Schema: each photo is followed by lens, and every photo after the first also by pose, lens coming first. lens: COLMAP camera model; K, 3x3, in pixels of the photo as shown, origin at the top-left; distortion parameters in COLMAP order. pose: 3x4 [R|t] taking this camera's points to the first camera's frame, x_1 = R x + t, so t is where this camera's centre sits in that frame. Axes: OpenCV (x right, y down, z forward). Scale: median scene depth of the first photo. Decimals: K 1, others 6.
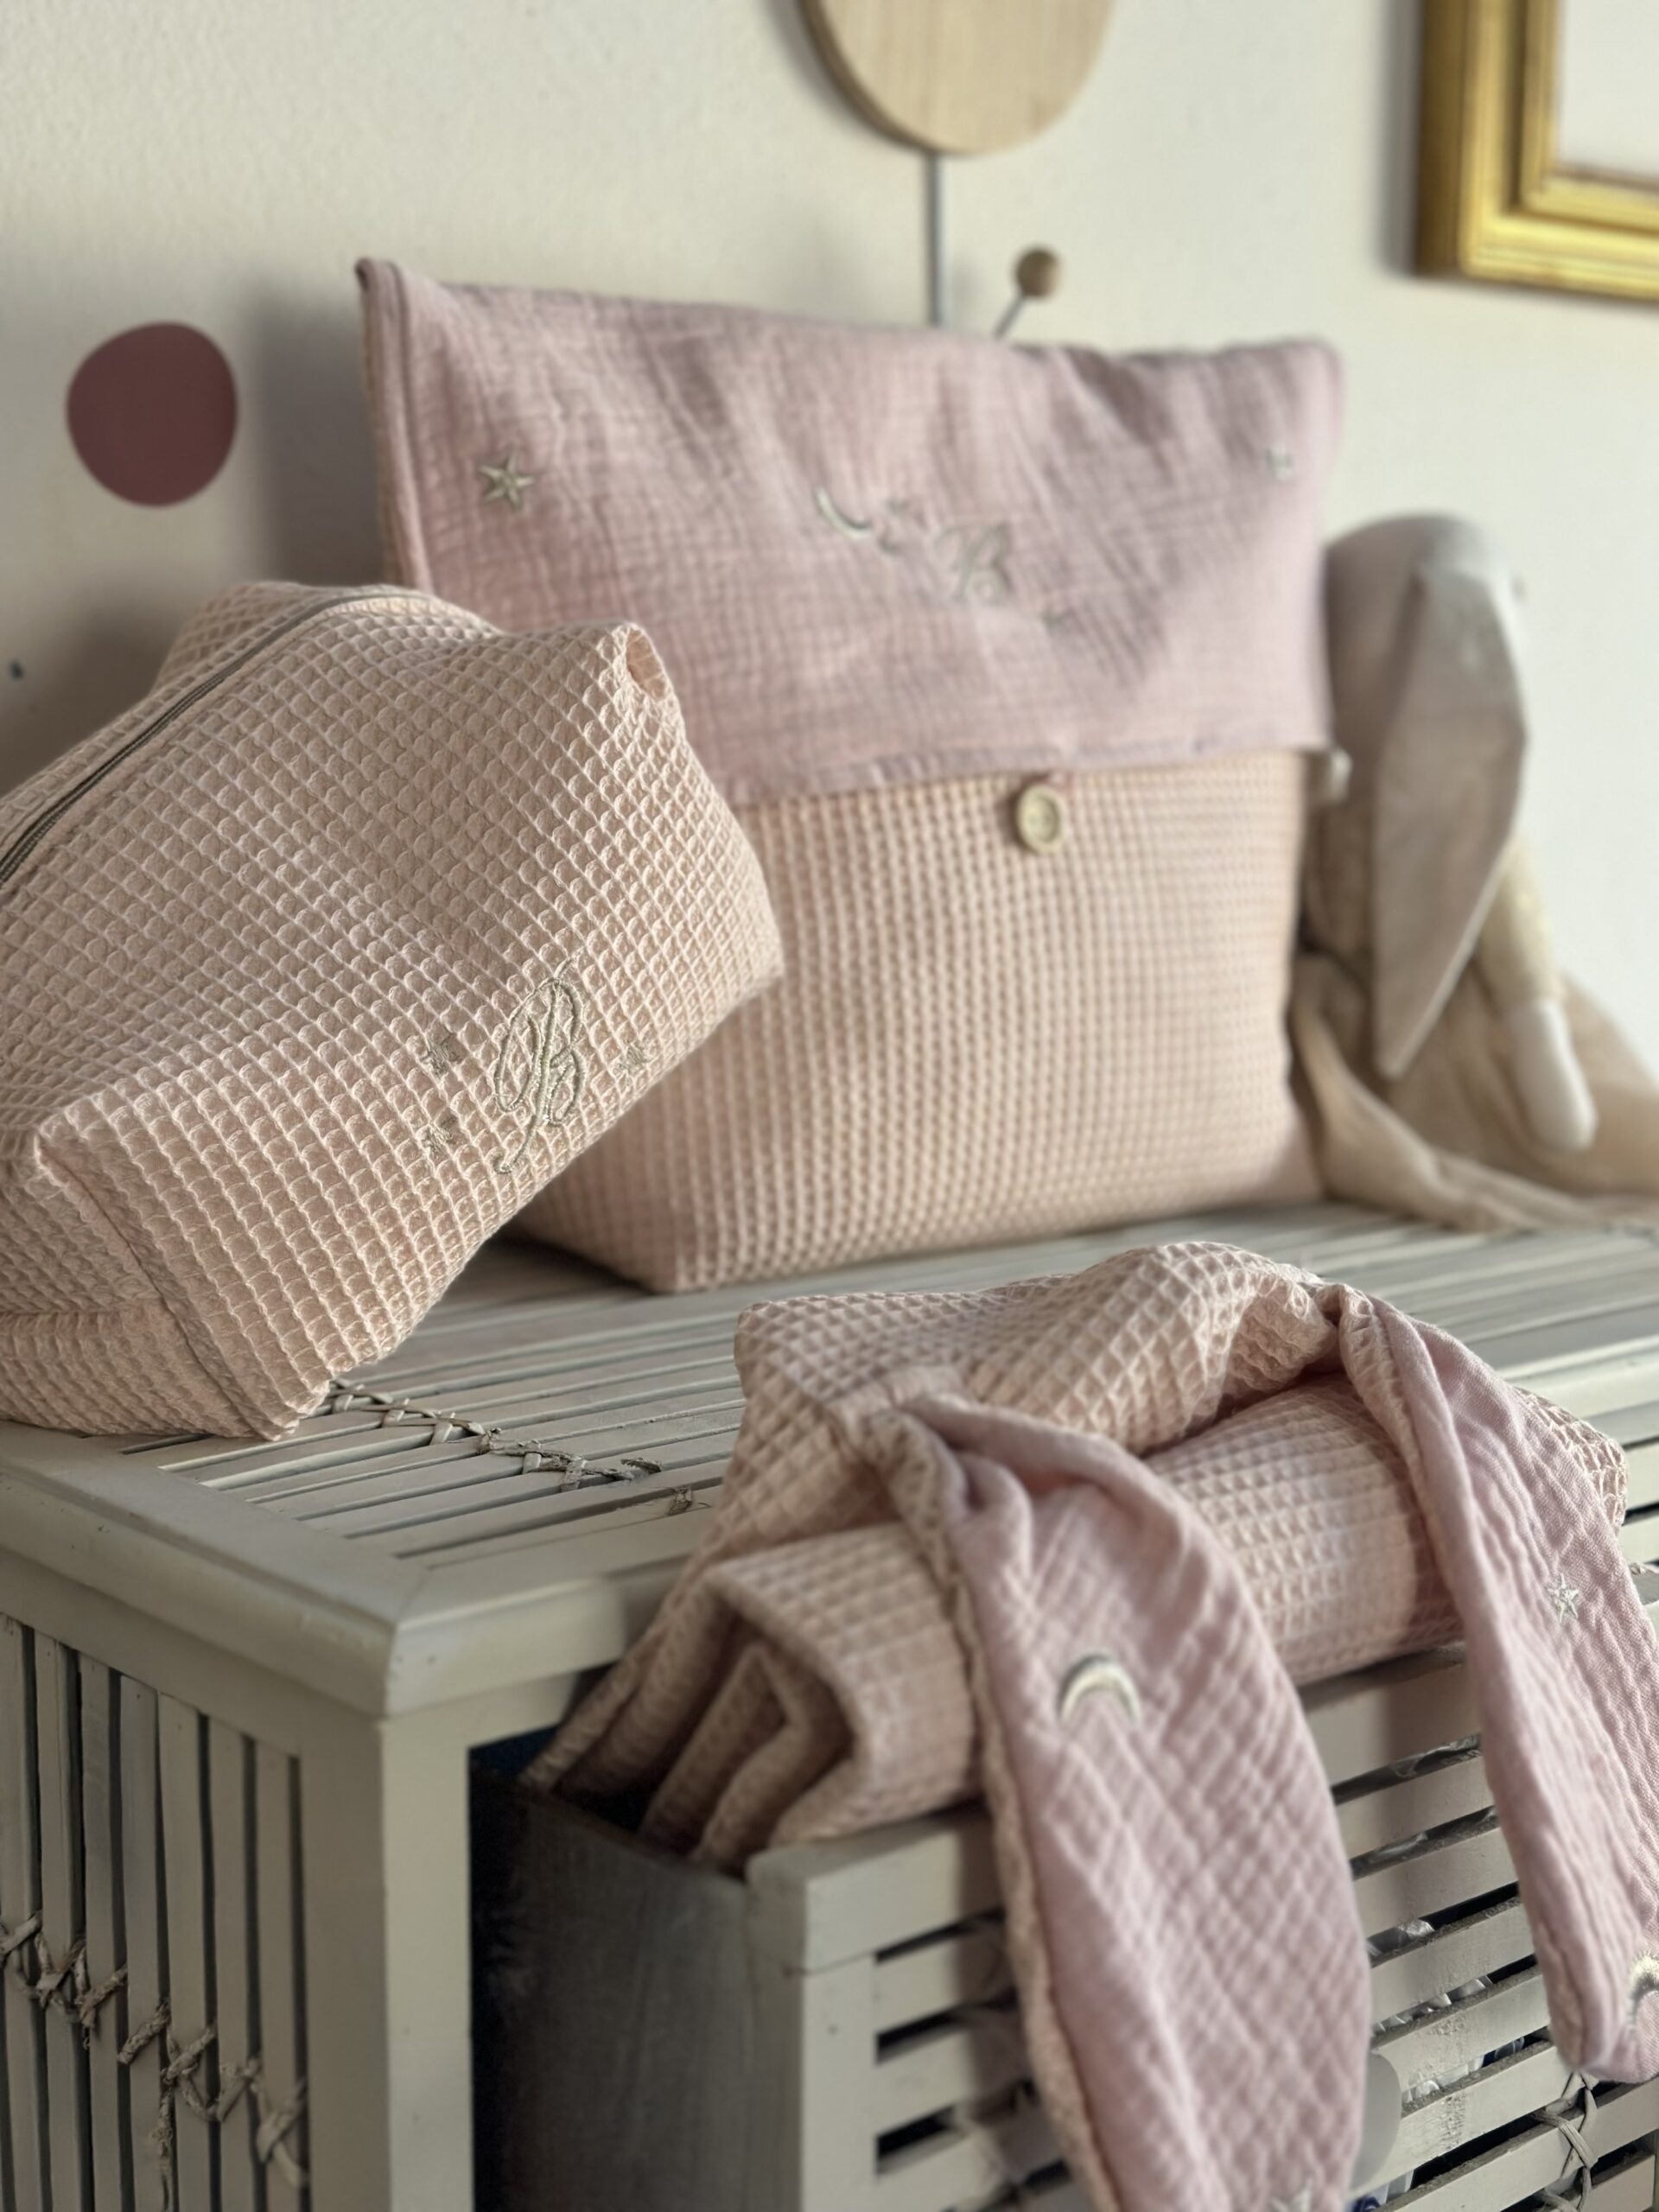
lens RADIAL K [[3032.0, 0, 832.9], [0, 3032.0, 1102.6], [0, 0, 1]] dist [0.042135, 0.000000]
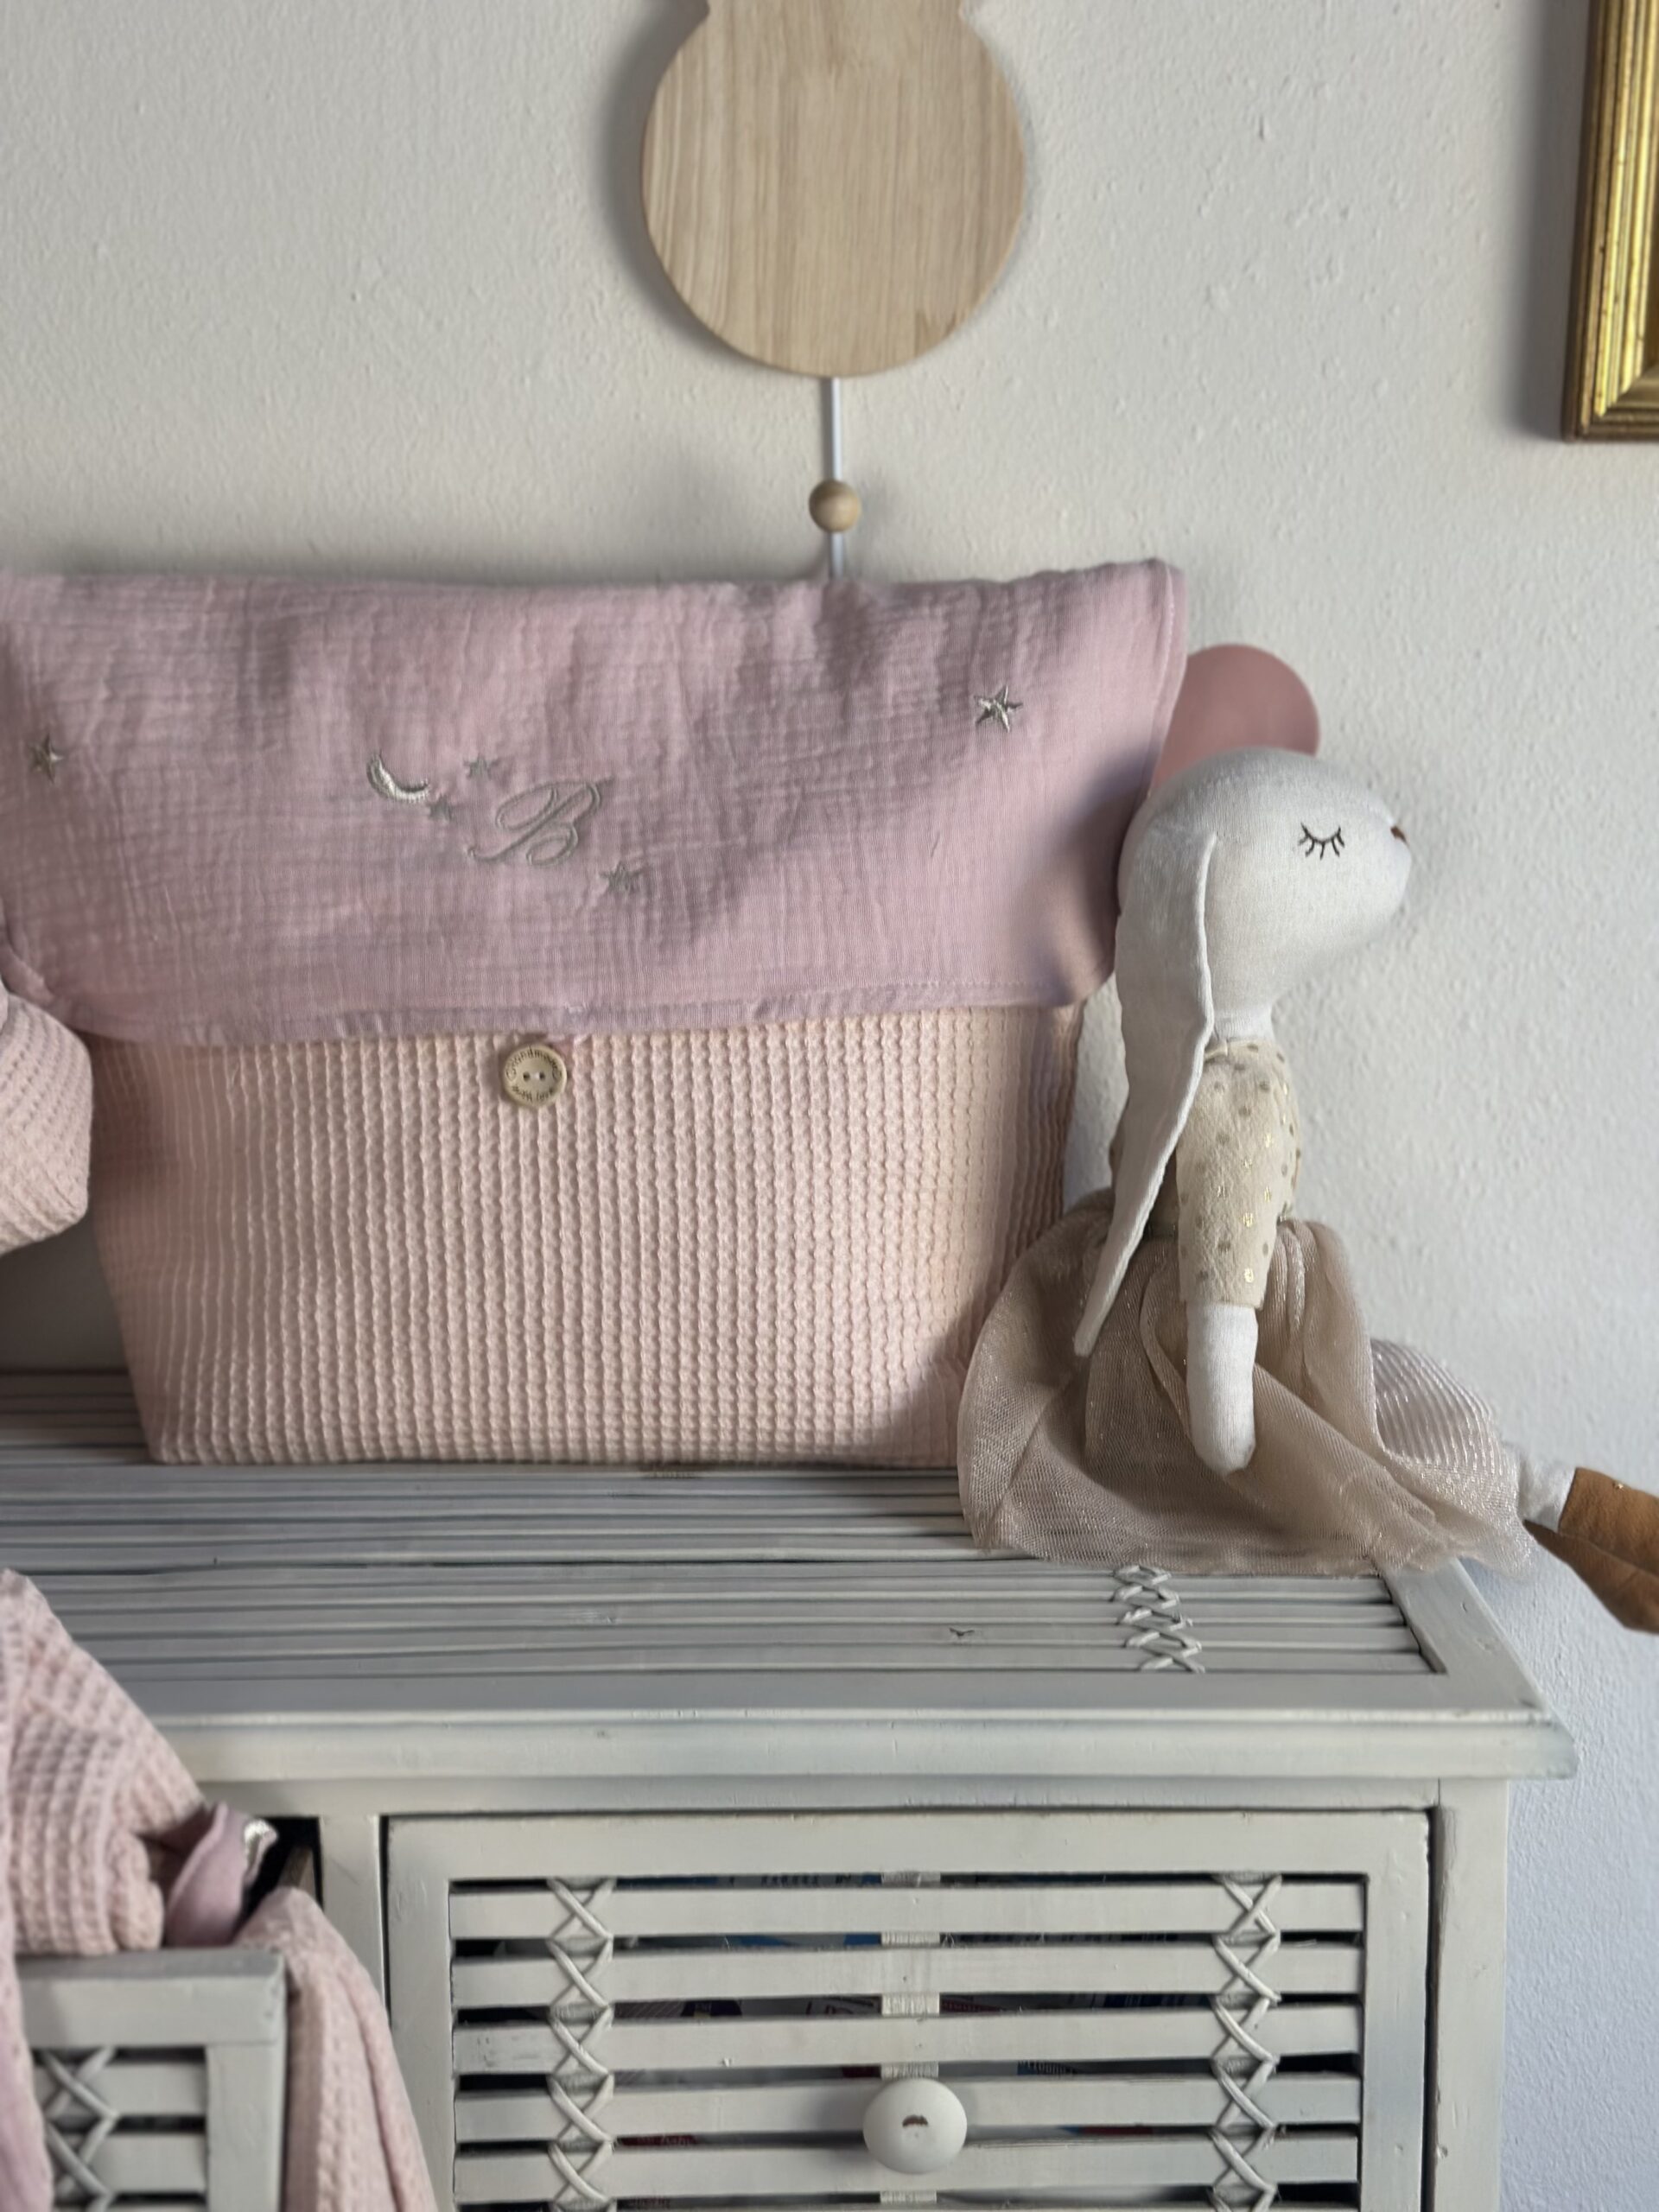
lens RADIAL K [[3032.0, 0, 833.1], [0, 3032.0, 1099.4], [0, 0, 1]] dist [0.042135, 0.000000]
pose [[0.782269, 0.120642, -0.611146, 0.817828], [-0.092579, 0.992688, 0.077459, -0.182818], [0.616022, -0.004014, 0.787718, 0.251144]]
